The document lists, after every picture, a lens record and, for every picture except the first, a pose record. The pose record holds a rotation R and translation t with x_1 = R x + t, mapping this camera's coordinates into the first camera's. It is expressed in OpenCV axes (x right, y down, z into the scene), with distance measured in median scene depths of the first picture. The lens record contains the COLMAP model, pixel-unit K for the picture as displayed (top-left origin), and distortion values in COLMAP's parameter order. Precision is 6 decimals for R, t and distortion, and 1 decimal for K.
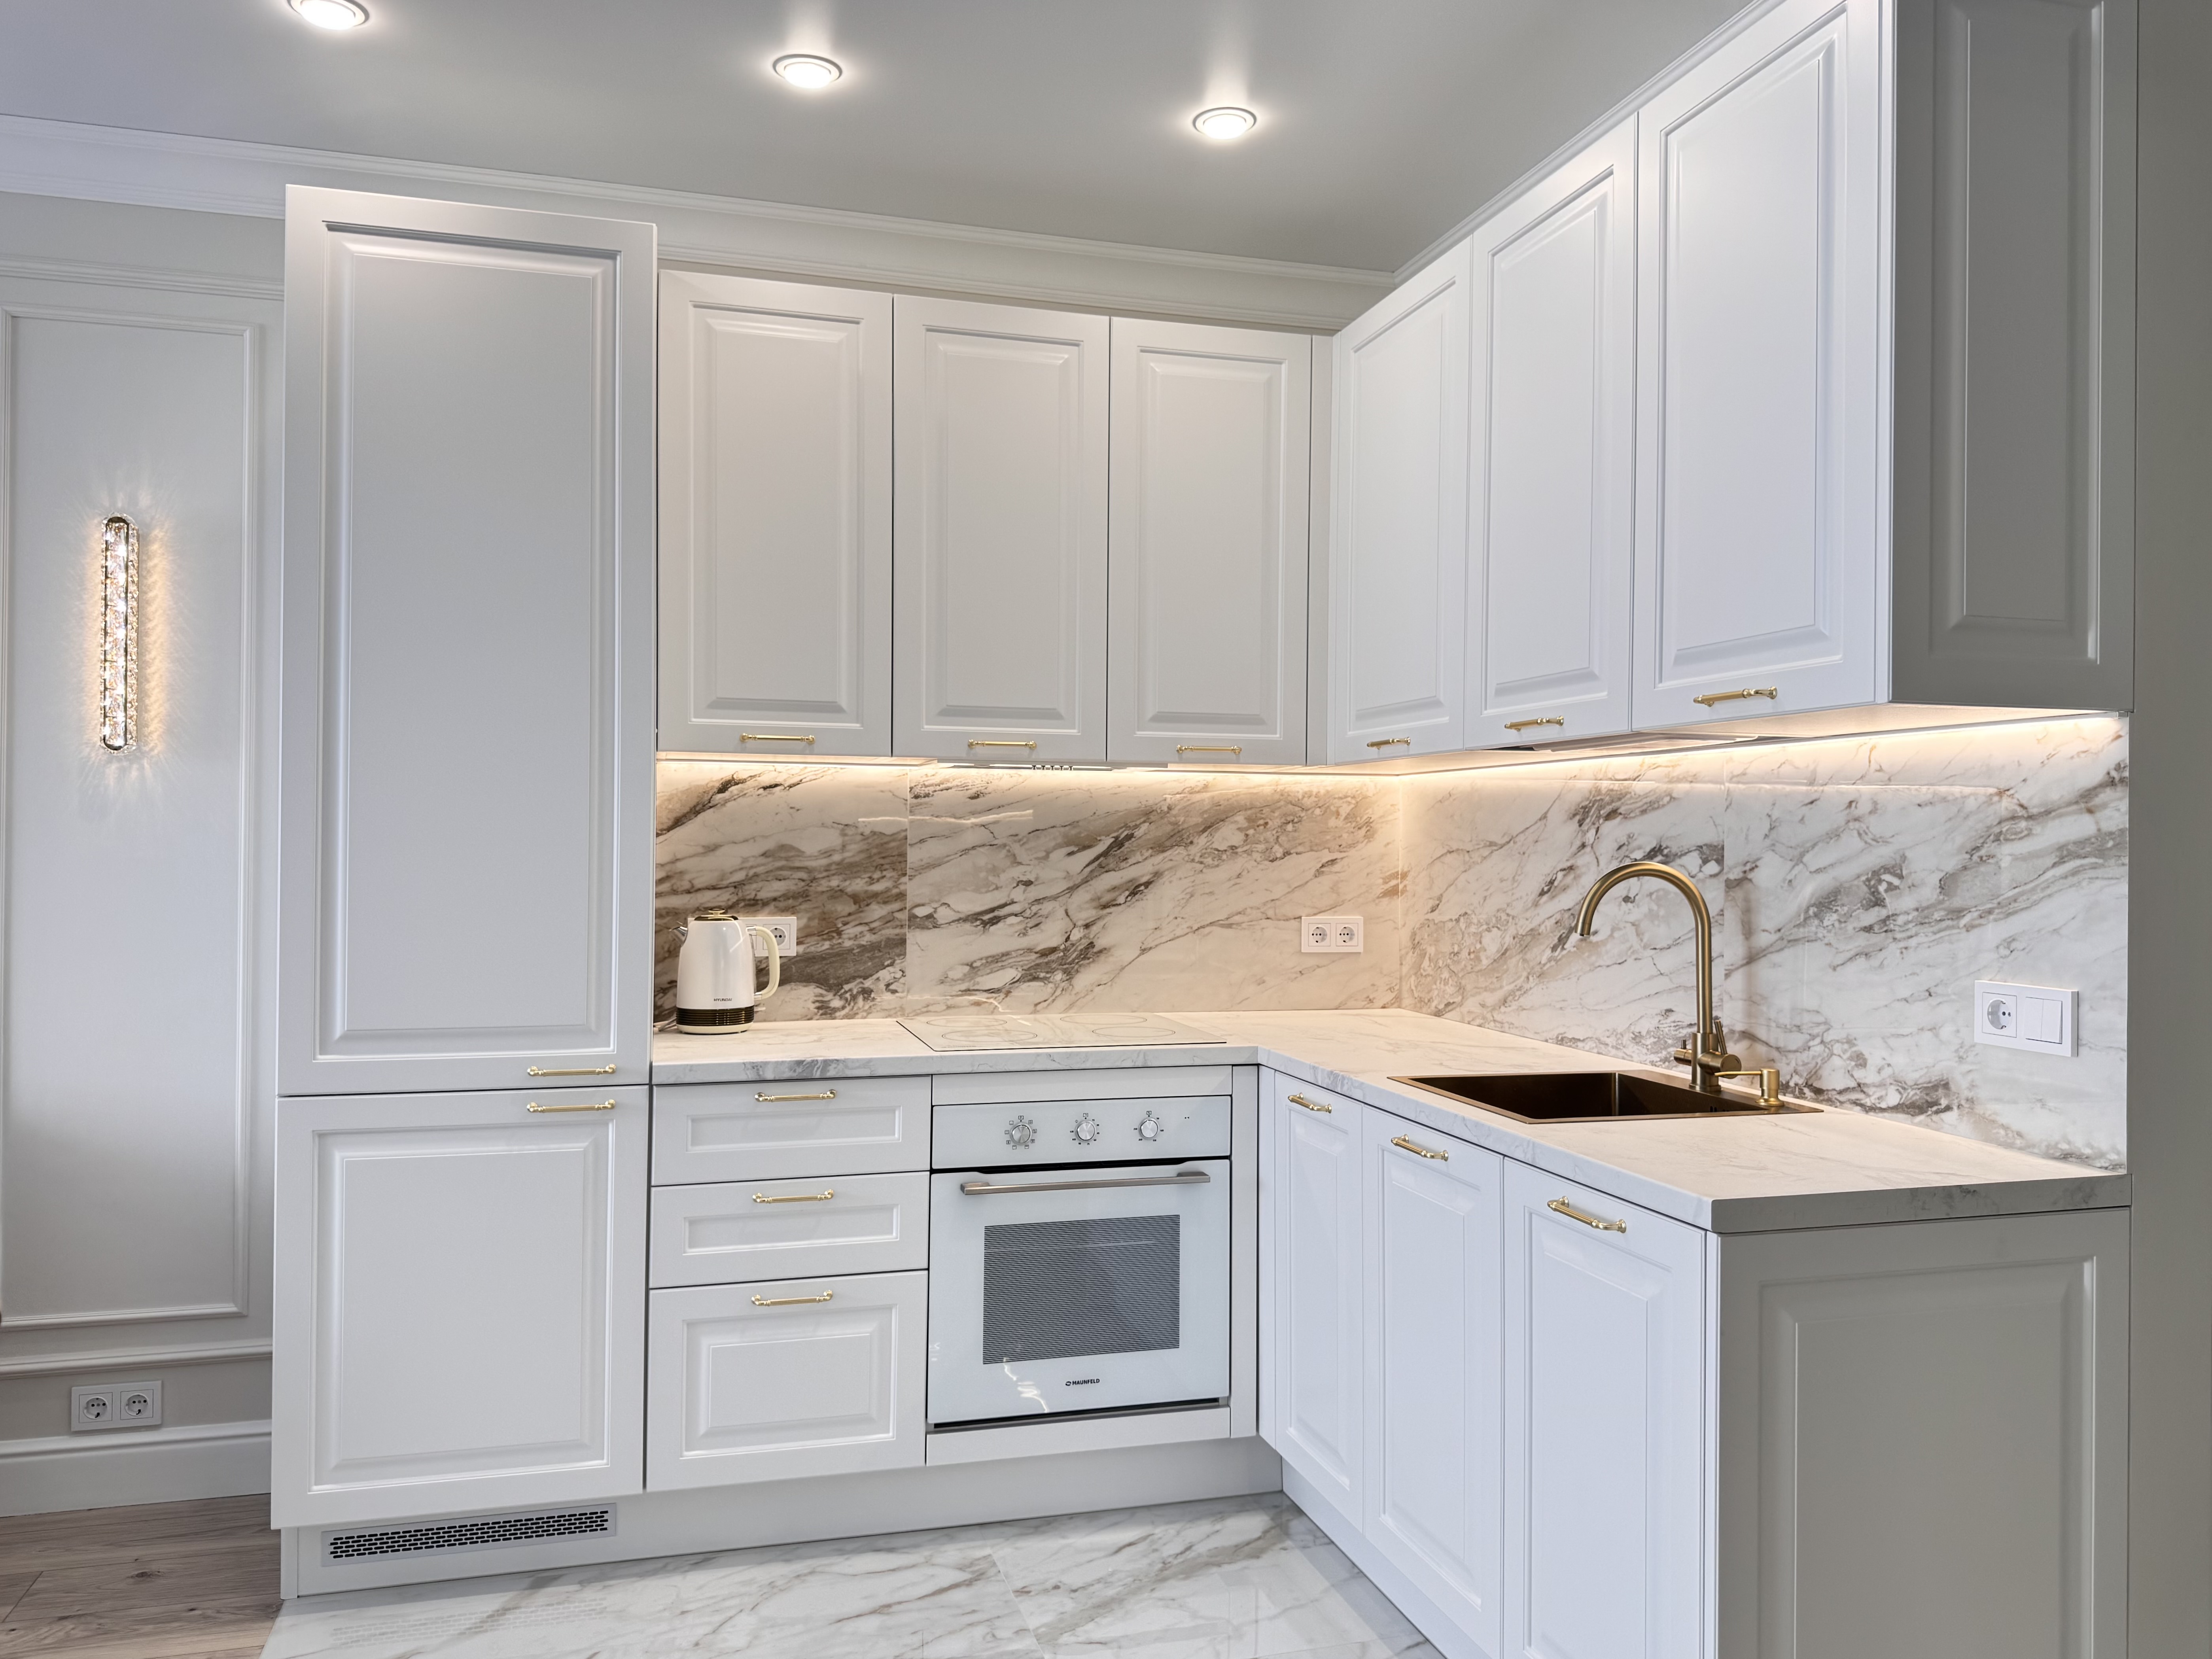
lens RADIAL K [[1598.3, 0, 1090.0], [0, 1598.3, 816.2], [0, 0, 1]] dist [0.029104, -0.055038]
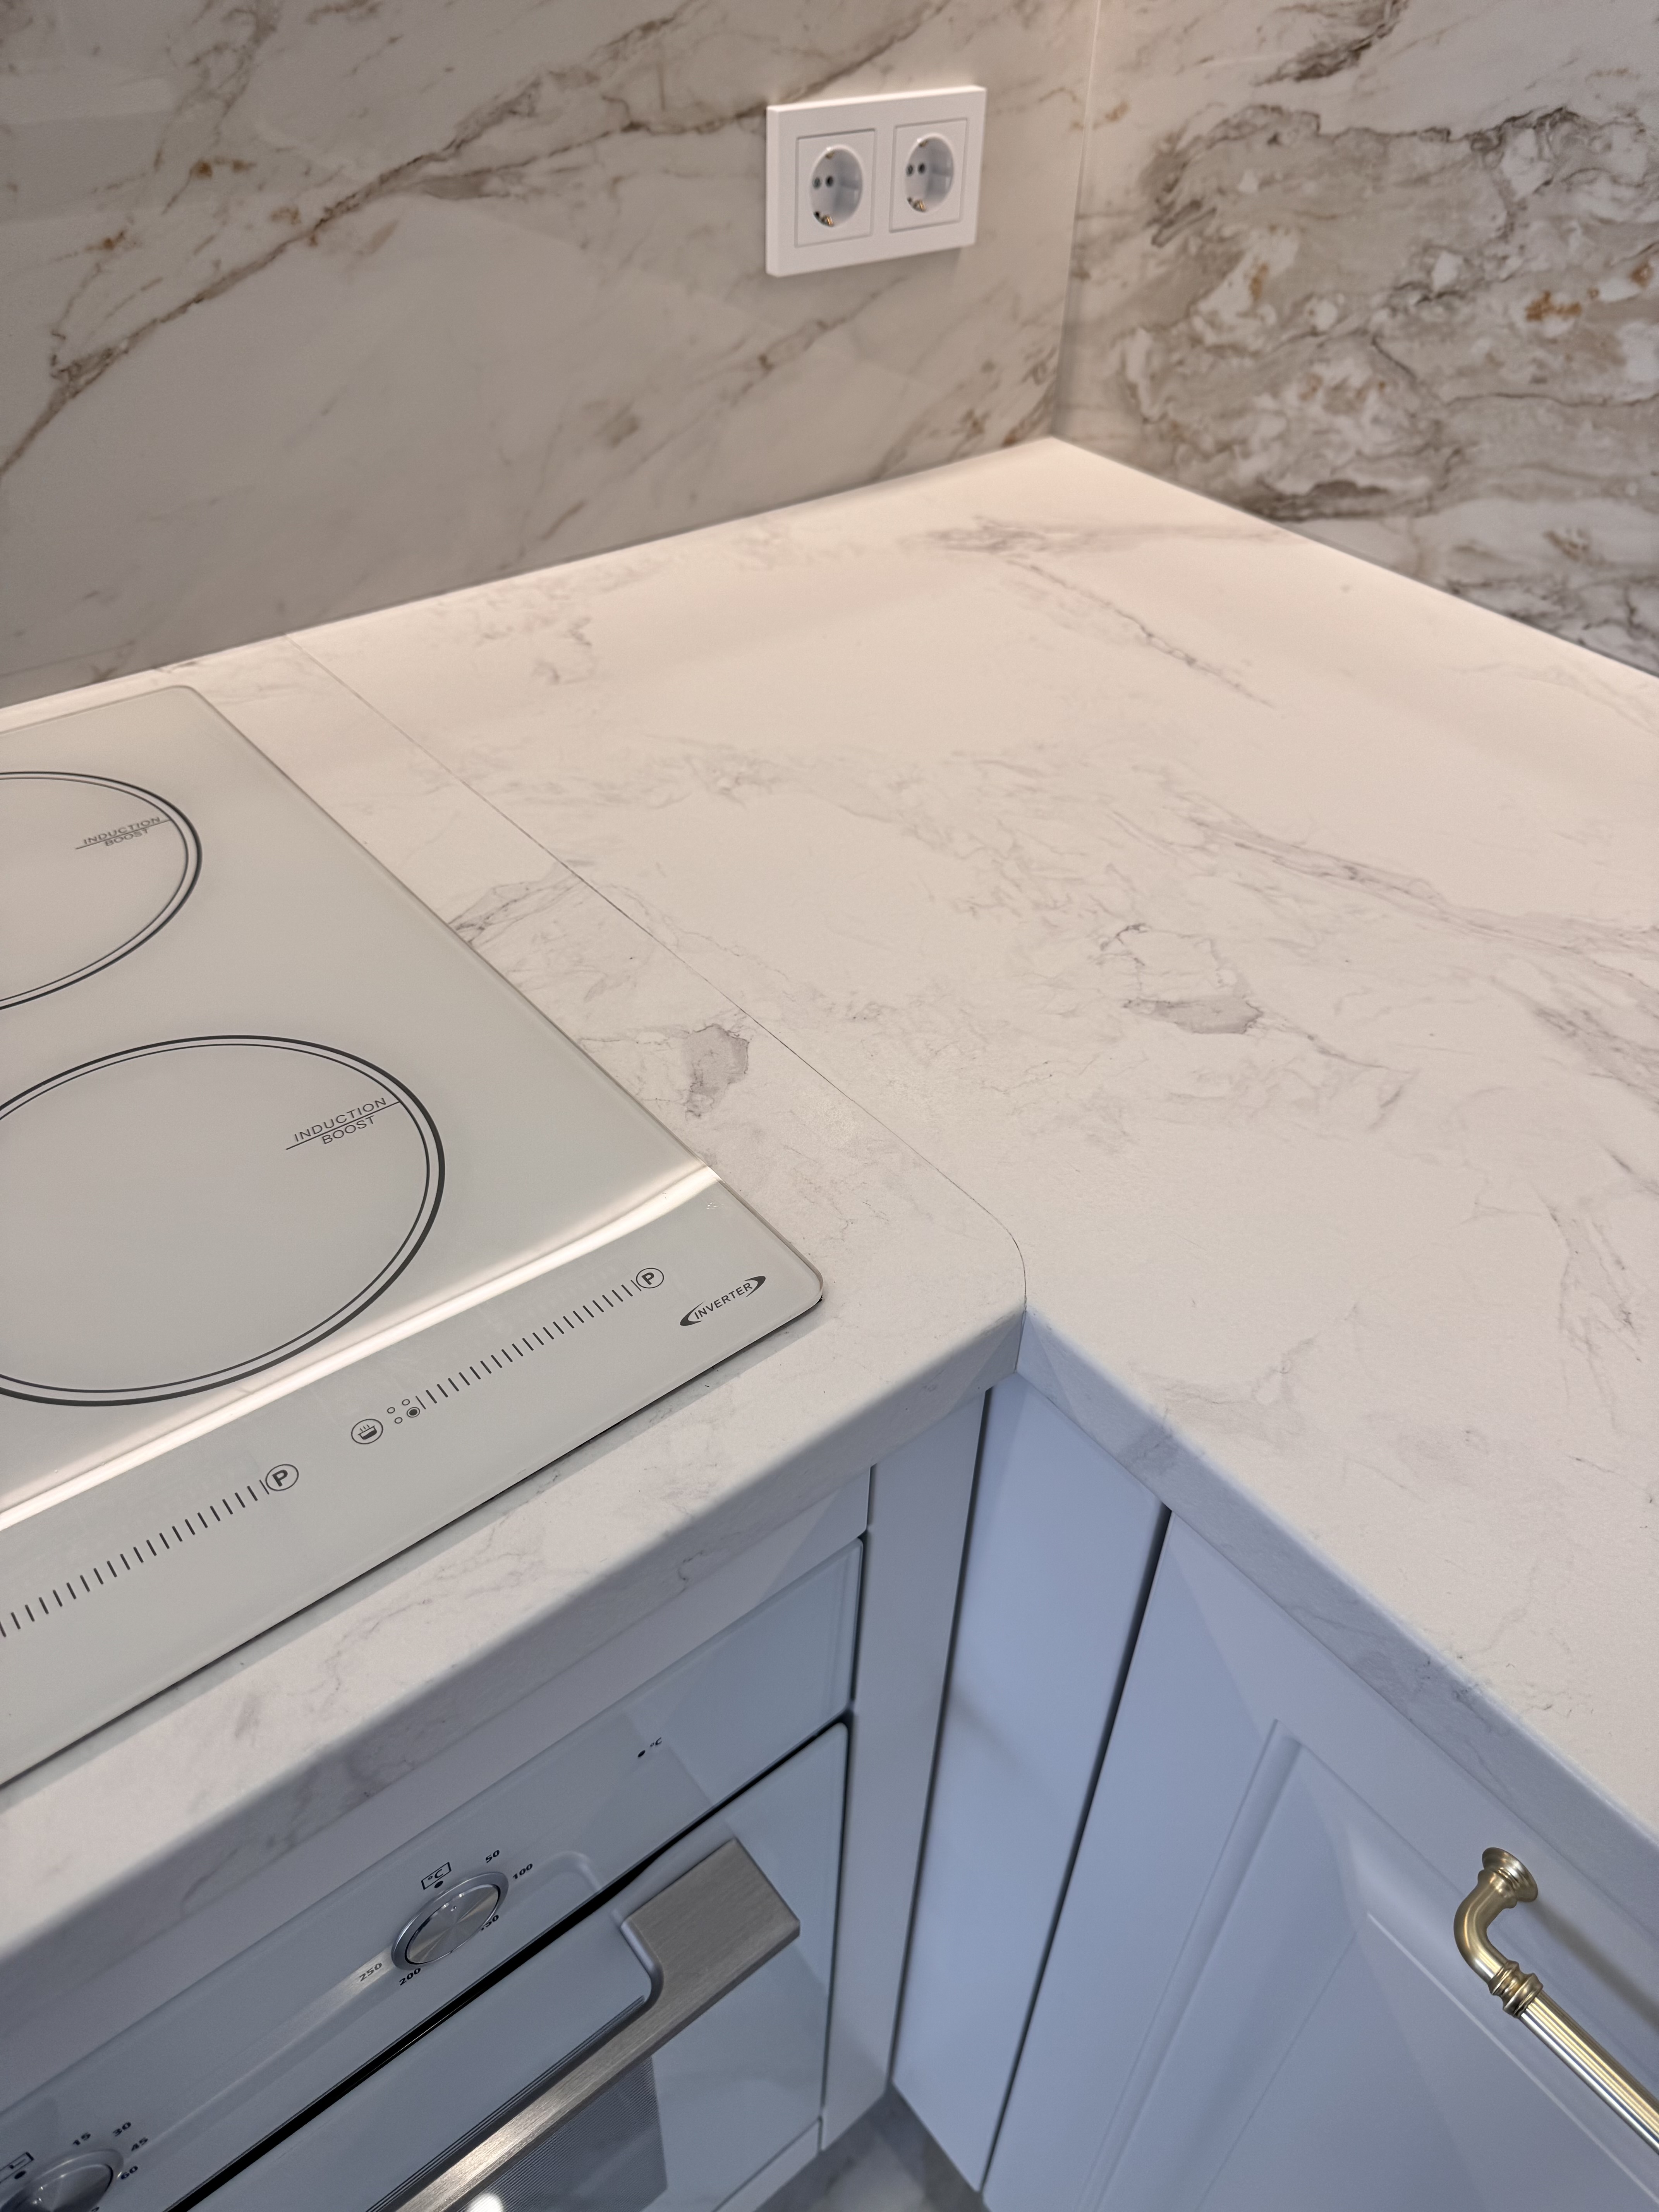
lens RADIAL K [[1598.4, 0, 828.2], [0, 1598.4, 1092.2], [0, 0, 1]] dist [0.029104, -0.055038]
pose [[0.916669, -0.245263, 0.315539, 0.037343], [-0.027993, 0.748199, 0.662884, 0.017890], [-0.398667, -0.616477, 0.678985, 0.828479]]
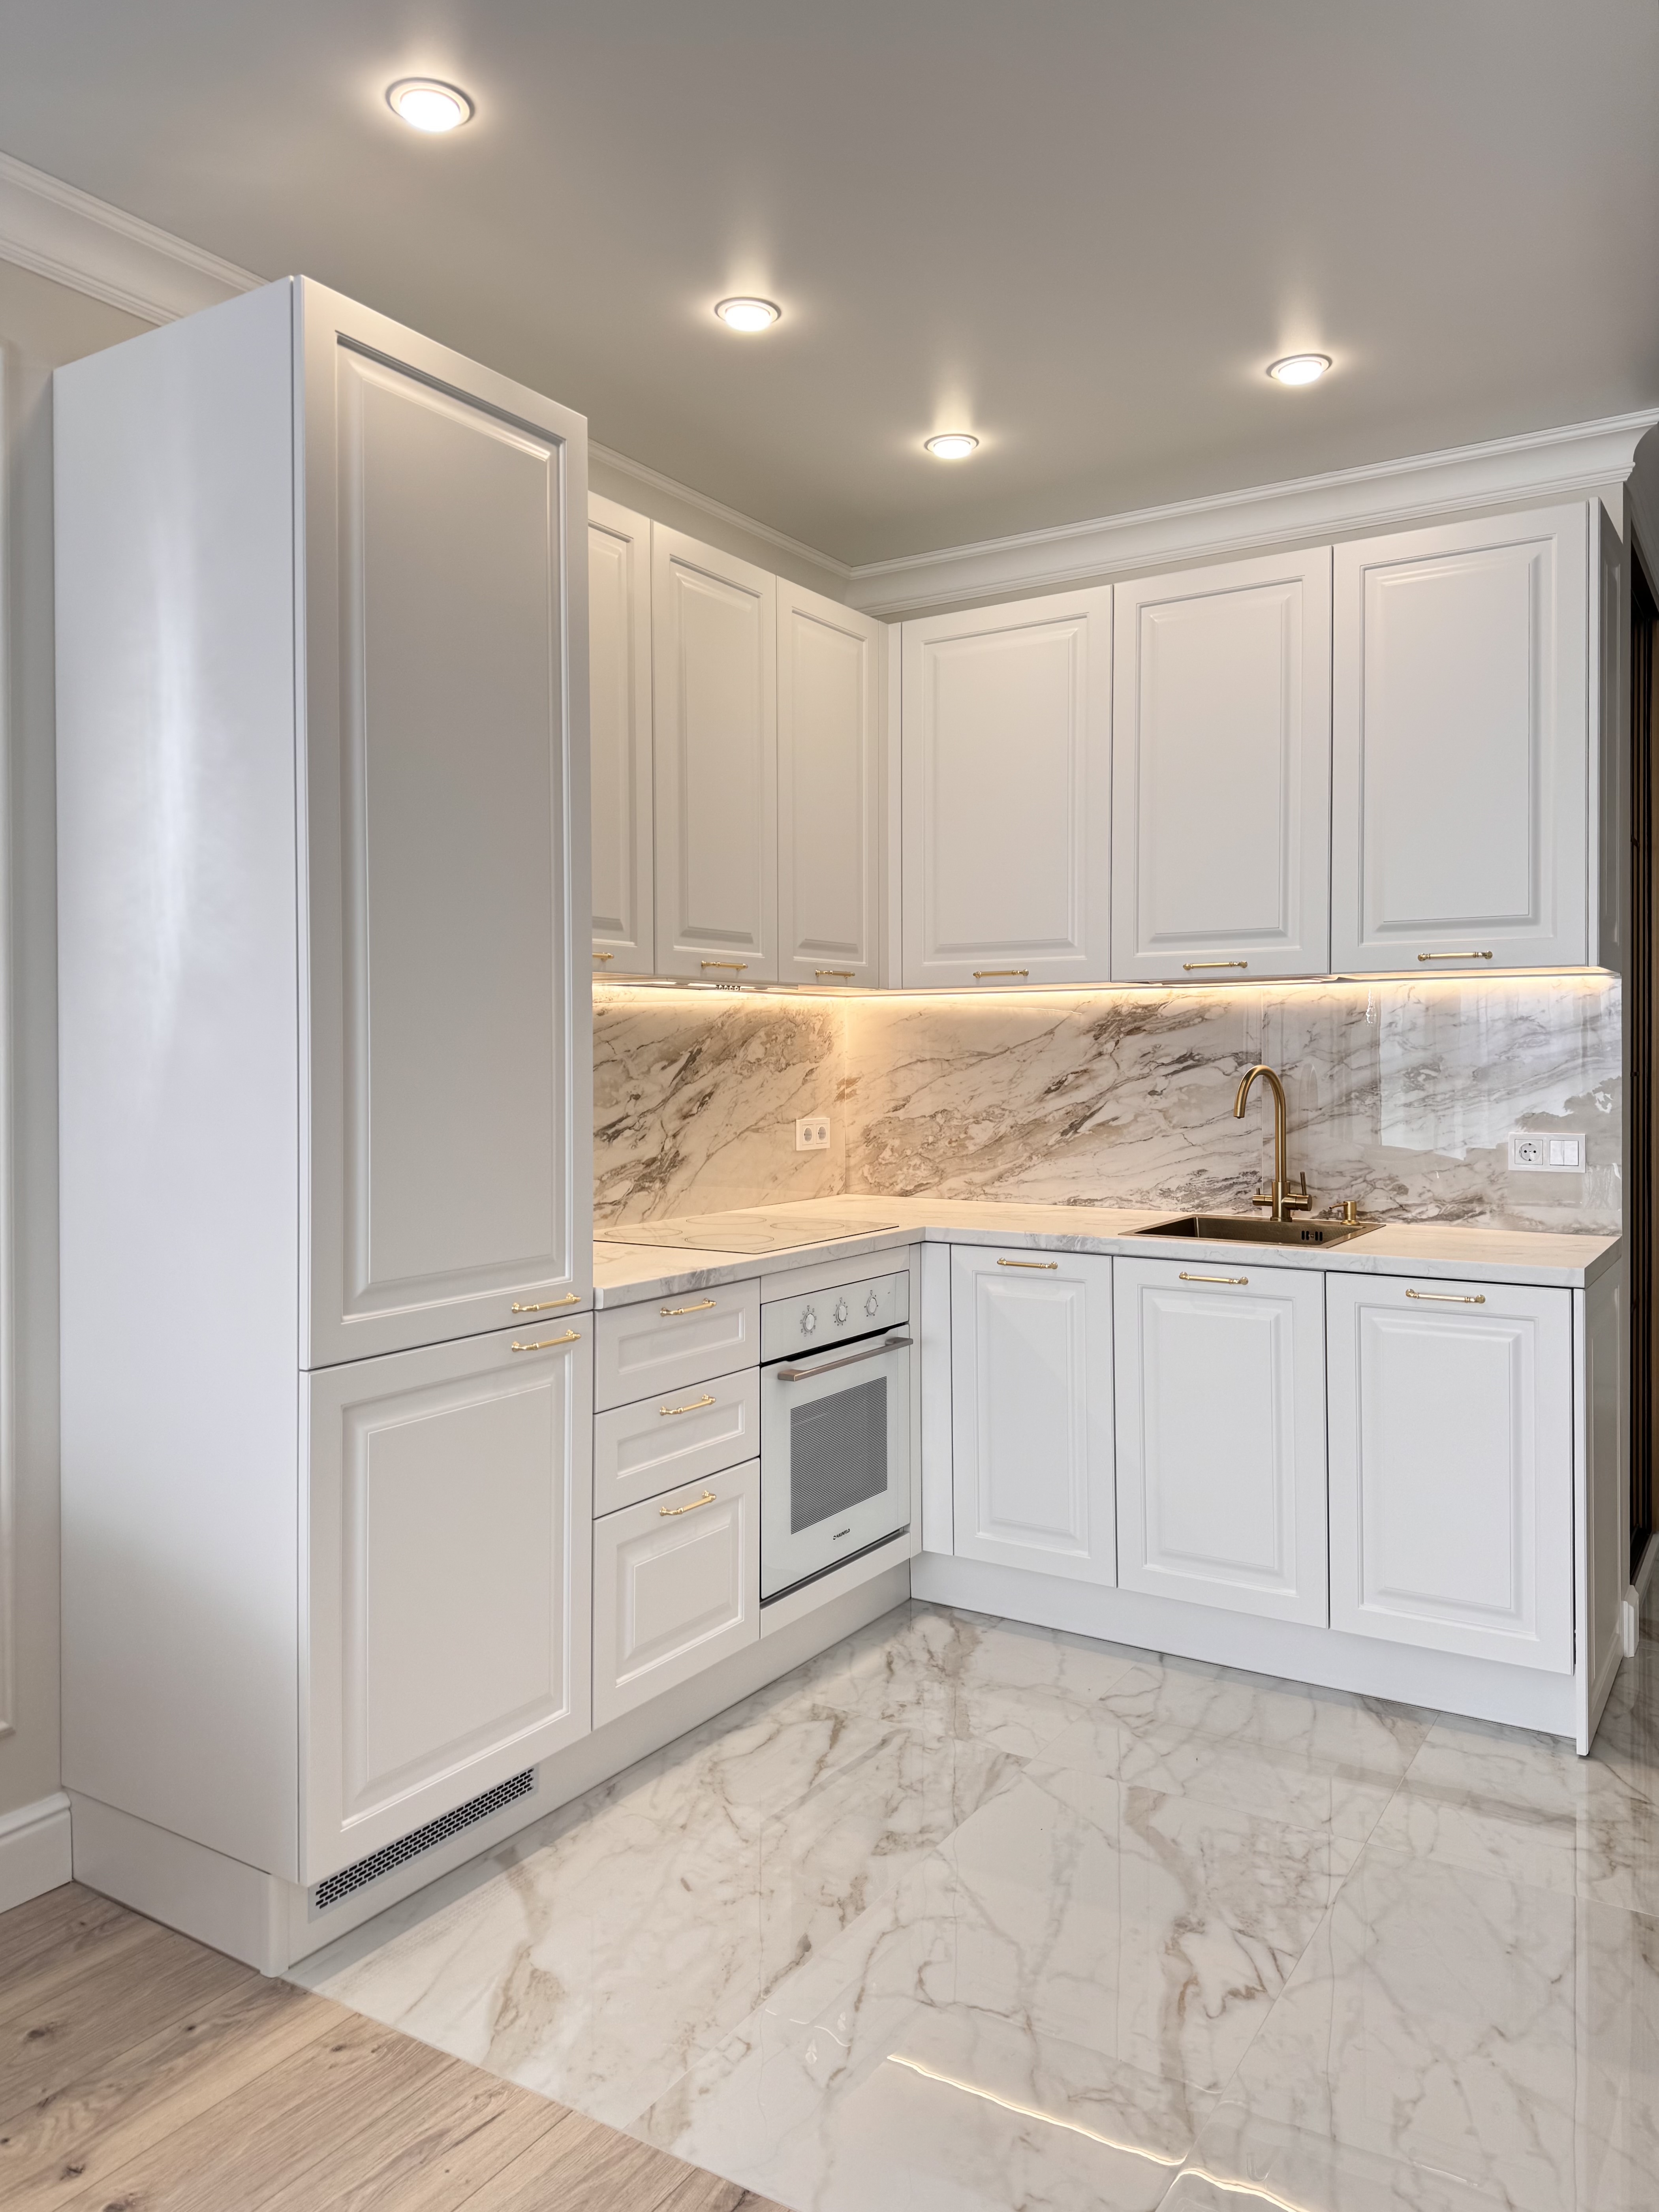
lens RADIAL K [[1598.5, 0, 777.4], [0, 1598.5, 1045.7], [0, 0, 1]] dist [0.029104, -0.055038]
pose [[0.751878, -0.008554, 0.659247, -0.691299], [0.000589, 0.999924, 0.012303, -0.004493], [-0.659302, -0.008862, 0.751826, 0.165895]]
